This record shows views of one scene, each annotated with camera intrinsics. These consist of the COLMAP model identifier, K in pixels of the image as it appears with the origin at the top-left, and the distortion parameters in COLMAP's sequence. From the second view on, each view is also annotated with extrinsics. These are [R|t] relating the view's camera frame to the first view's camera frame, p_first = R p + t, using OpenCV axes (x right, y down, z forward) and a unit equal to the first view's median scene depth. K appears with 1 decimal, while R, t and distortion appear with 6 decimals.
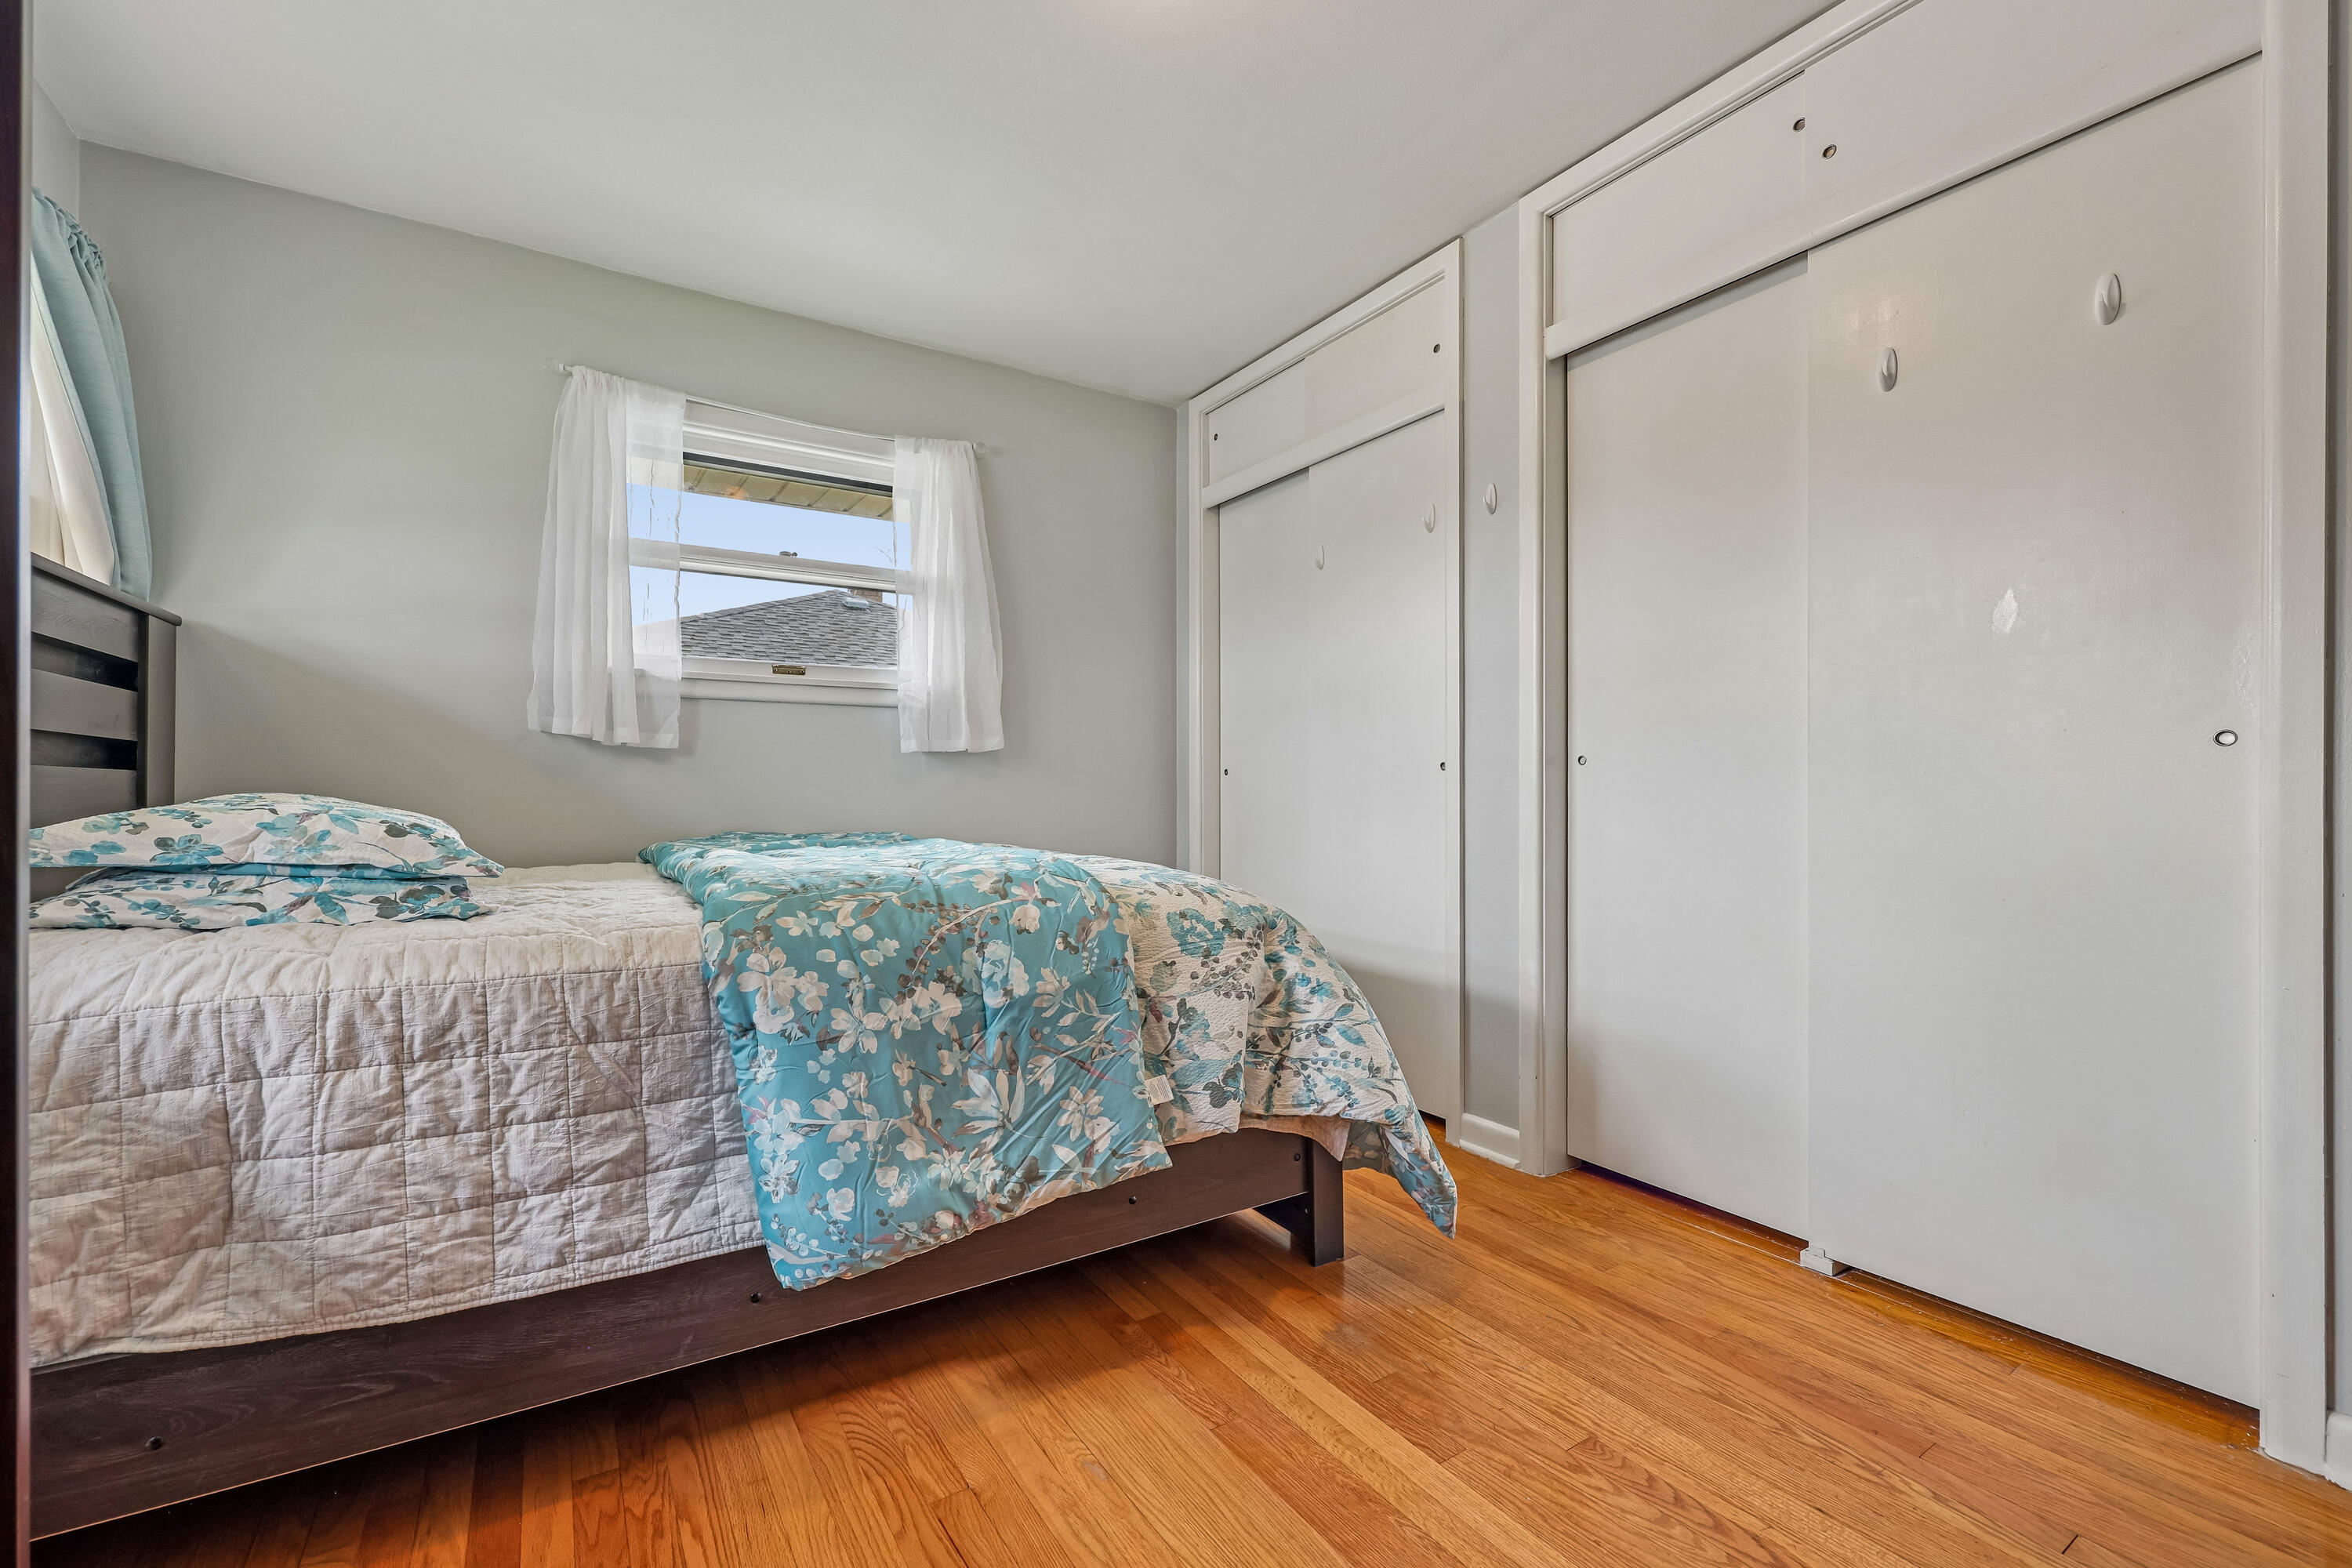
lens RADIAL K [[977.4, 0, 1171.1], [0, 977.4, 798.4], [0, 0, 1]] dist [-0.000035, -0.000252]
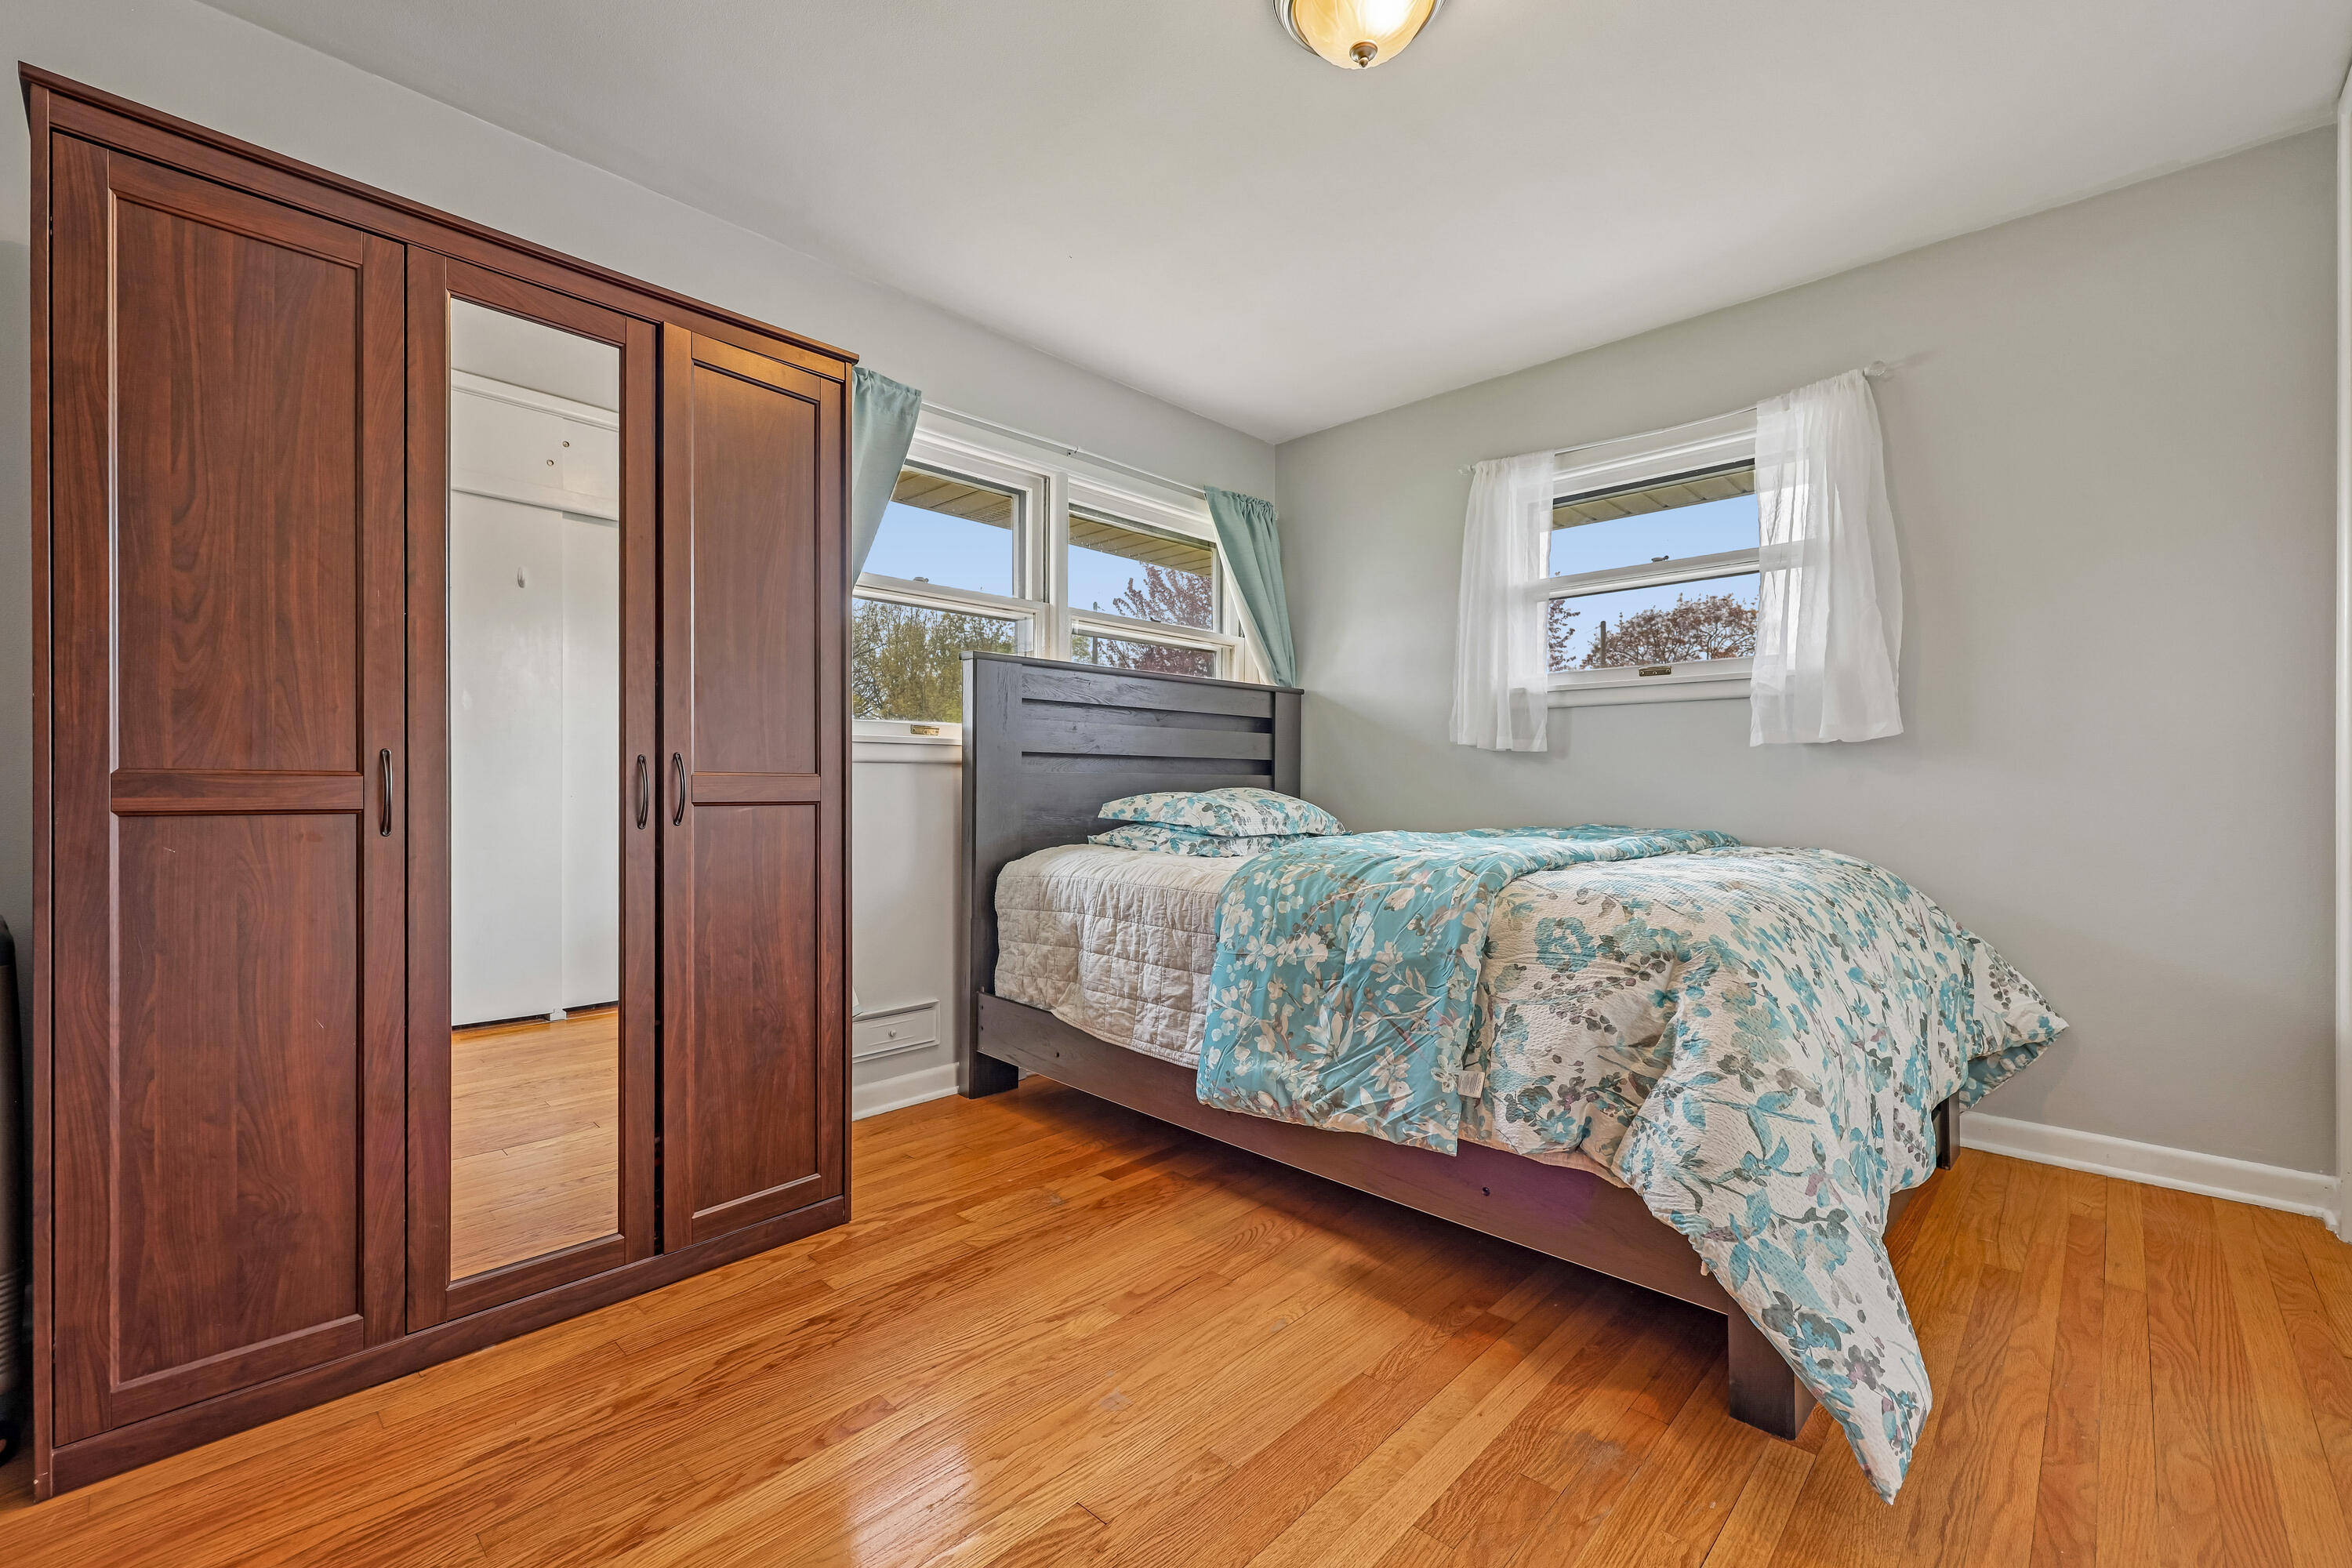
lens RADIAL K [[977.4, 0, 1171.1], [0, 977.4, 798.4], [0, 0, 1]] dist [-0.000035, -0.000252]
pose [[0.233232, 0.014968, -0.972306, 0.982867], [-0.009822, 0.999867, 0.013037, -0.009007], [0.972372, 0.006509, 0.233348, 0.501020]]
